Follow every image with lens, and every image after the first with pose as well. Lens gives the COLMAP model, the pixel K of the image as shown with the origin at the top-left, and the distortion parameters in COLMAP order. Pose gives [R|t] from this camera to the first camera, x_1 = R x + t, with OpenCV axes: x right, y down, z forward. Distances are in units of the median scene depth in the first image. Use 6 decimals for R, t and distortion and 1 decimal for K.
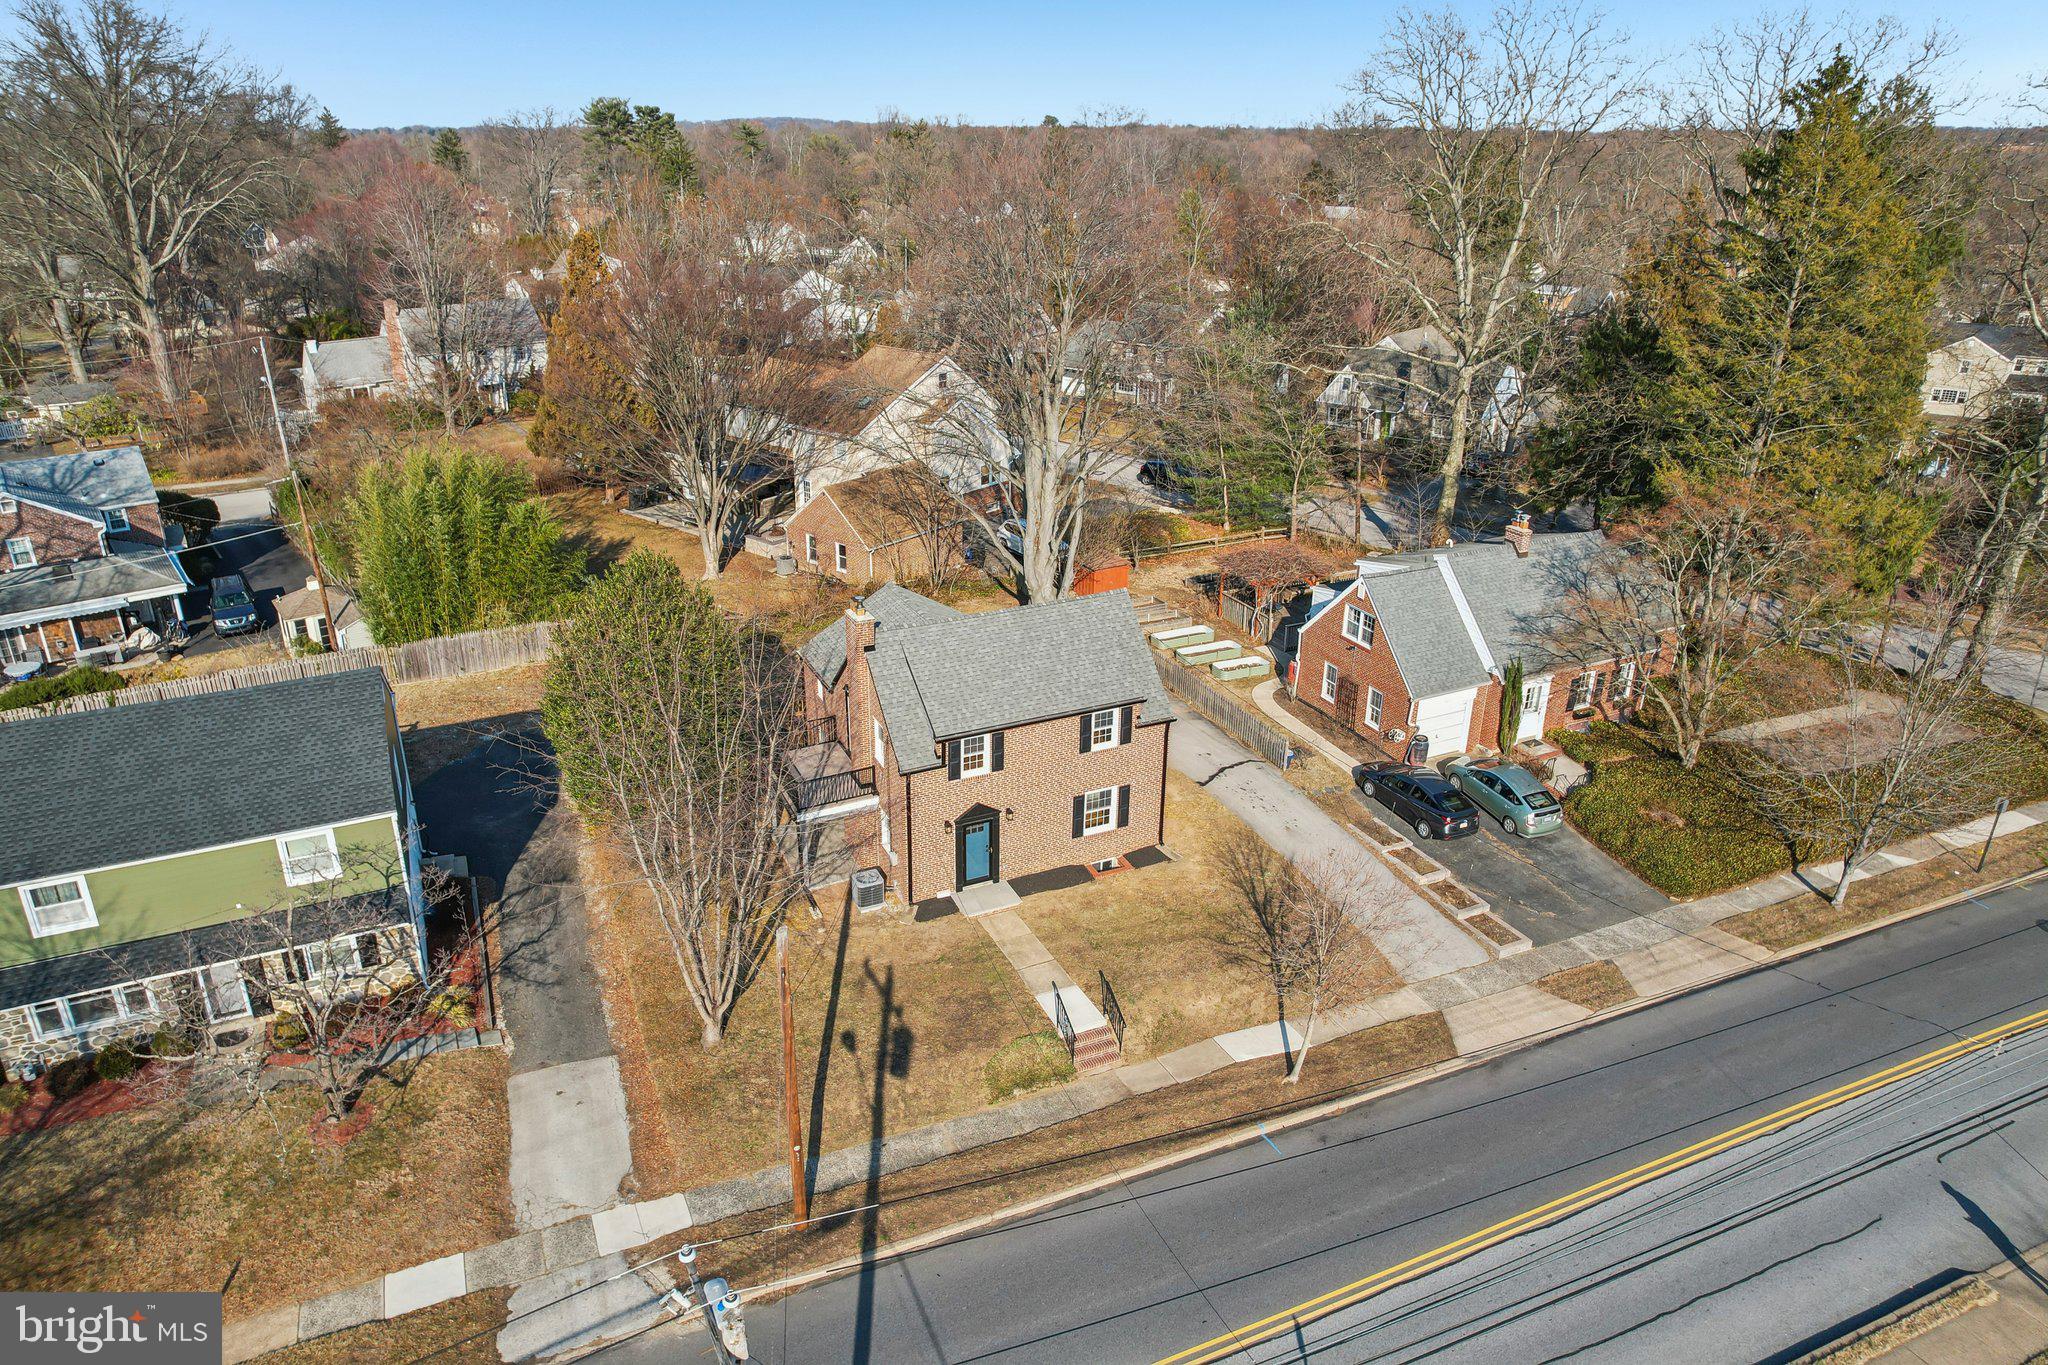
lens RADIAL K [[1331.0, 0, 999.7], [0, 1331.0, 610.6], [0, 0, 1]] dist [-0.060911, 0.045852]
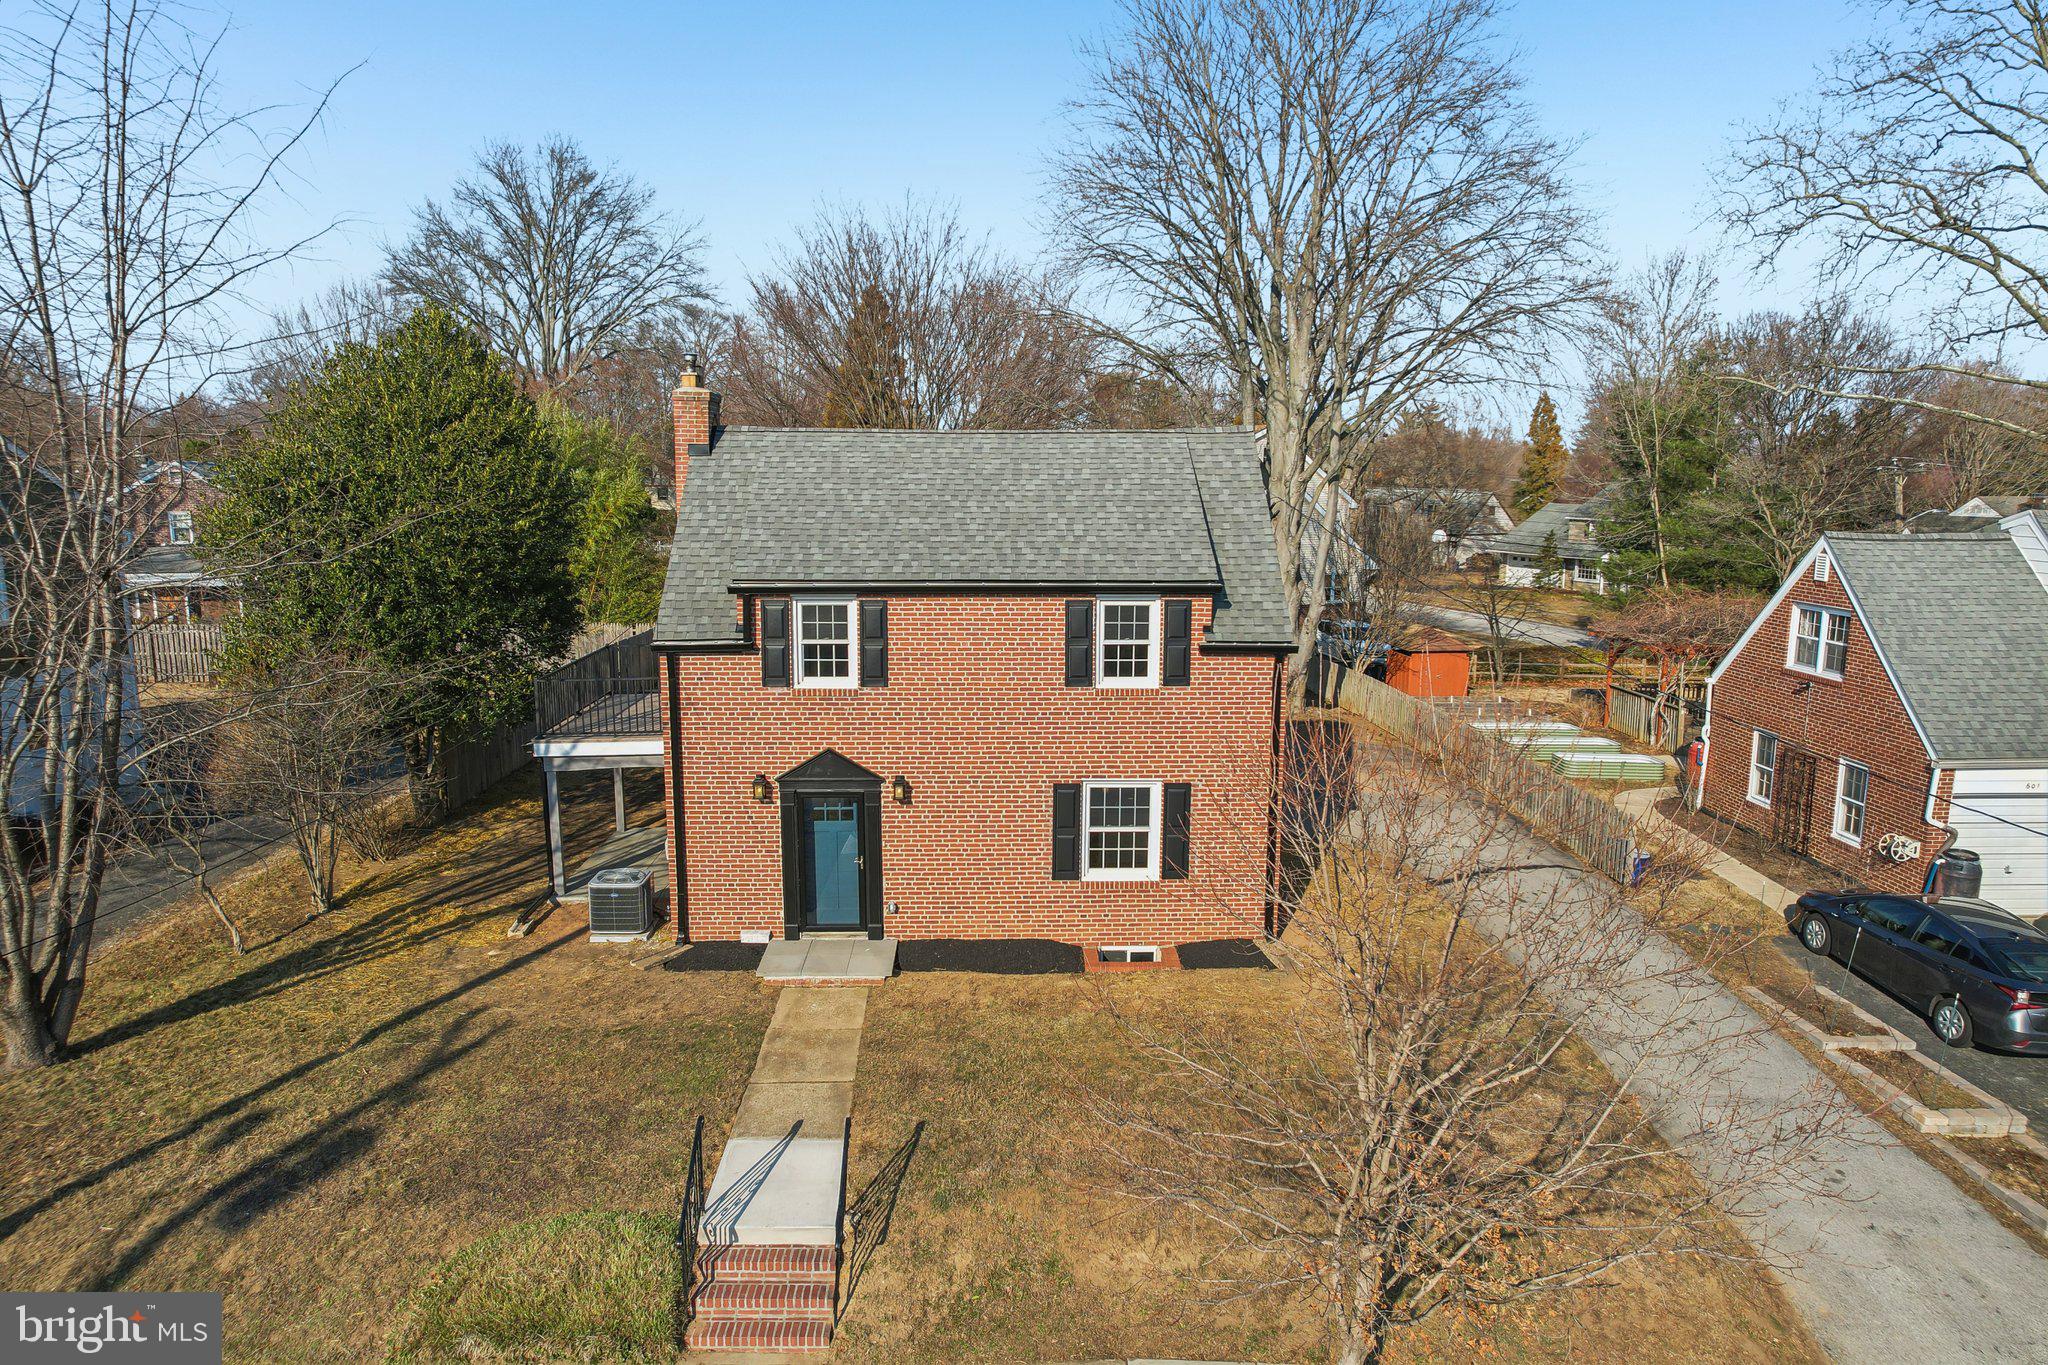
lens RADIAL K [[1331.0, 0, 1027.1], [0, 1331.0, 619.4], [0, 0, 1]] dist [-0.060911, 0.045852]
pose [[0.929140, 0.051221, -0.366163, 0.210382], [-0.137622, 0.967106, -0.213931, 0.181881], [0.343161, 0.249164, 0.905626, 0.542339]]
